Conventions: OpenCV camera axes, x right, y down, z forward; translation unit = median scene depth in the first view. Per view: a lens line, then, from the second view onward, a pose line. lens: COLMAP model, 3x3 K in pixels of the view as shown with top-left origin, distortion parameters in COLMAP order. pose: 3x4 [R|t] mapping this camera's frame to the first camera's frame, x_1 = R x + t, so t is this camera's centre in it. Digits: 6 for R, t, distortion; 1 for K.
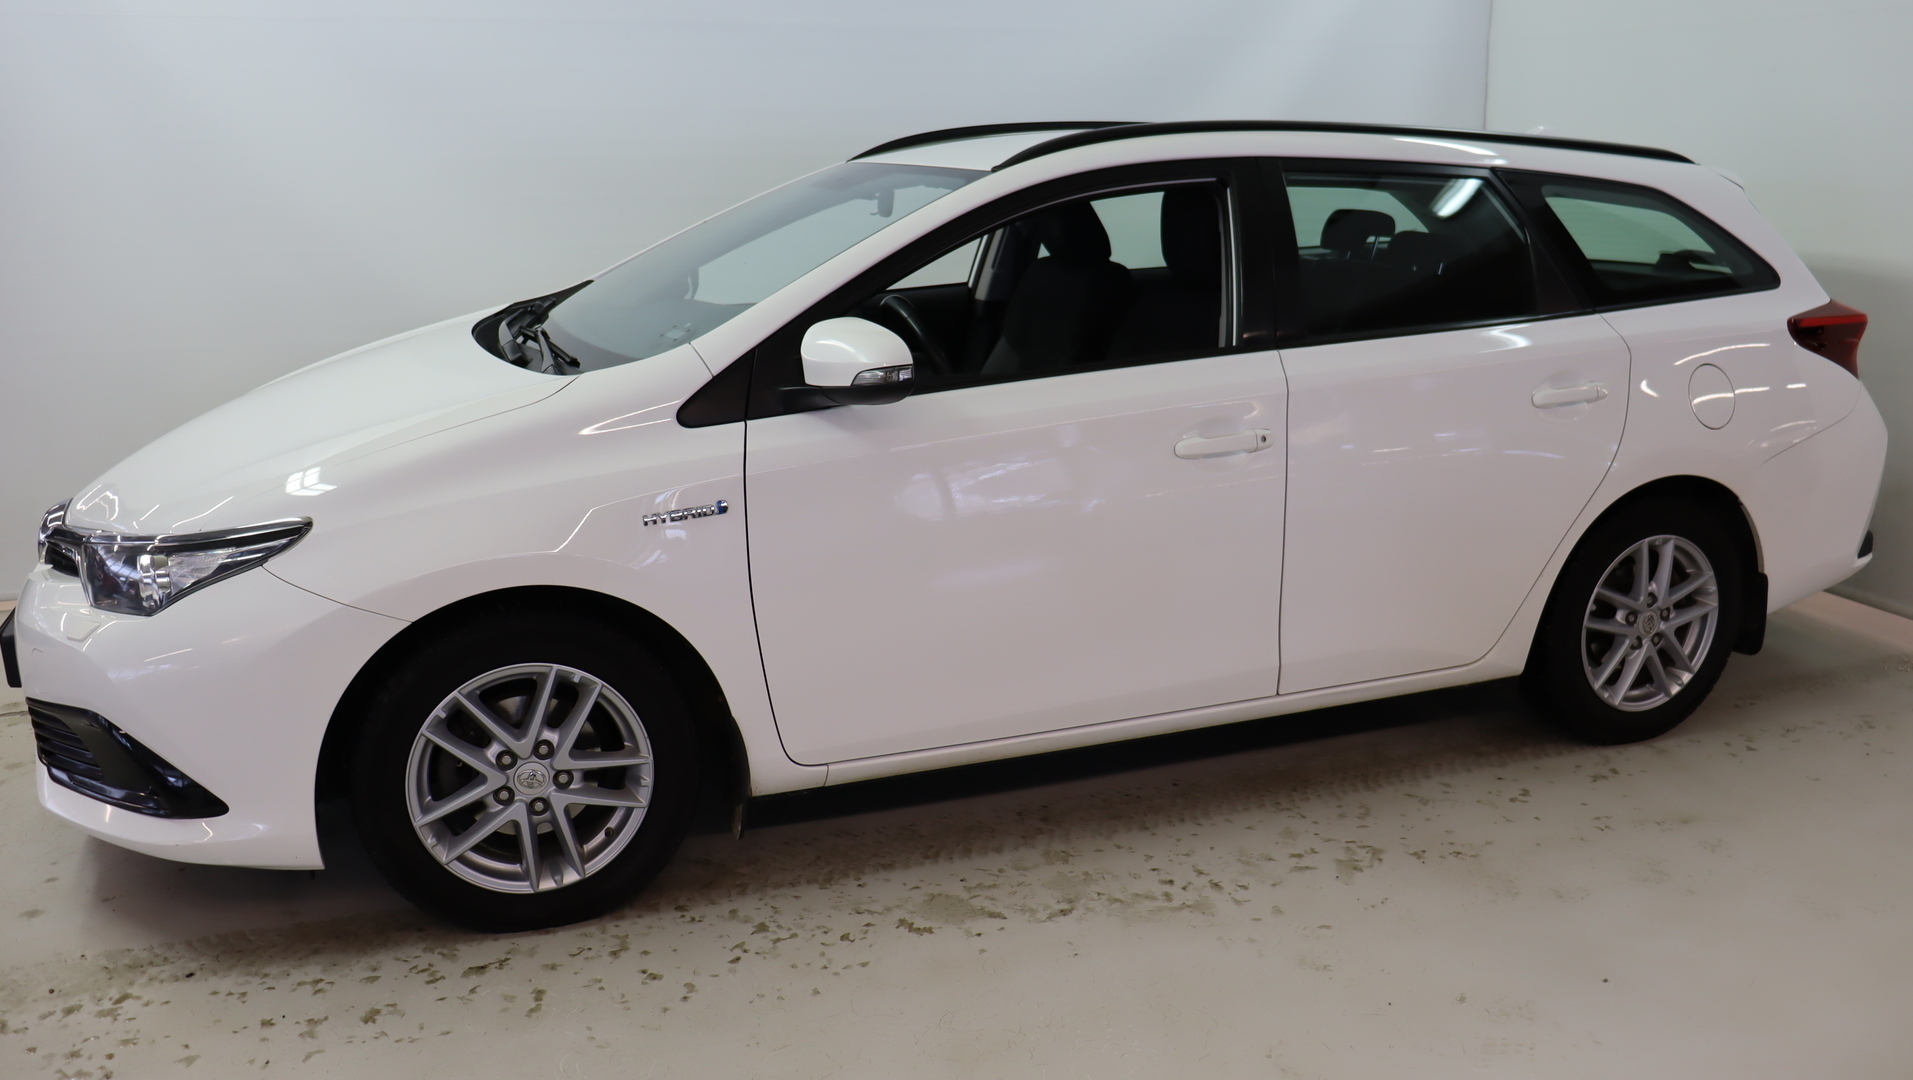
lens RADIAL K [[1657.8, 0, 950.5], [0, 1657.8, 533.7], [0, 0, 1]] dist [-0.154355, 0.149197]
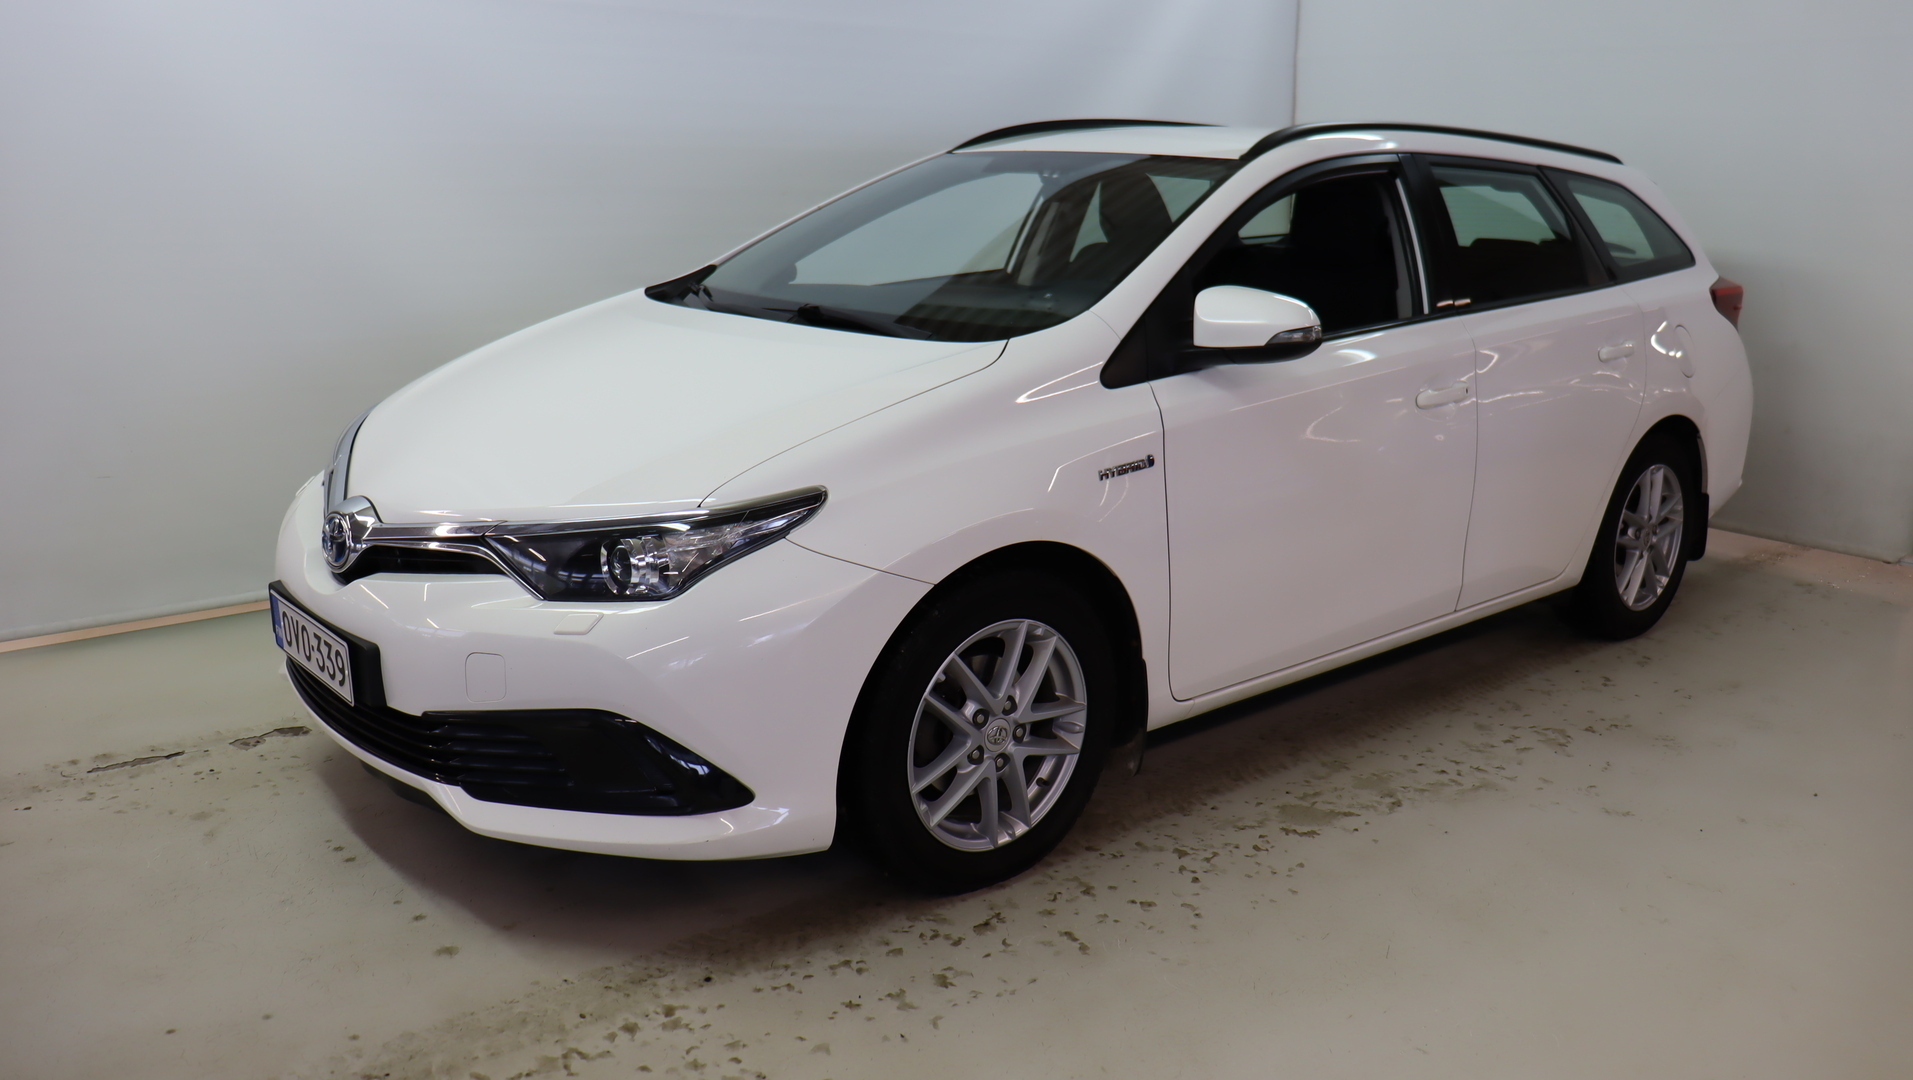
lens RADIAL K [[1657.8, 0, 952.1], [0, 1657.8, 538.2], [0, 0, 1]] dist [-0.154355, 0.149197]
pose [[0.933885, -0.062289, 0.352106, -0.621152], [0.064942, 0.997880, 0.004285, 0.020424], [-0.351626, 0.018864, 0.935950, 0.041307]]
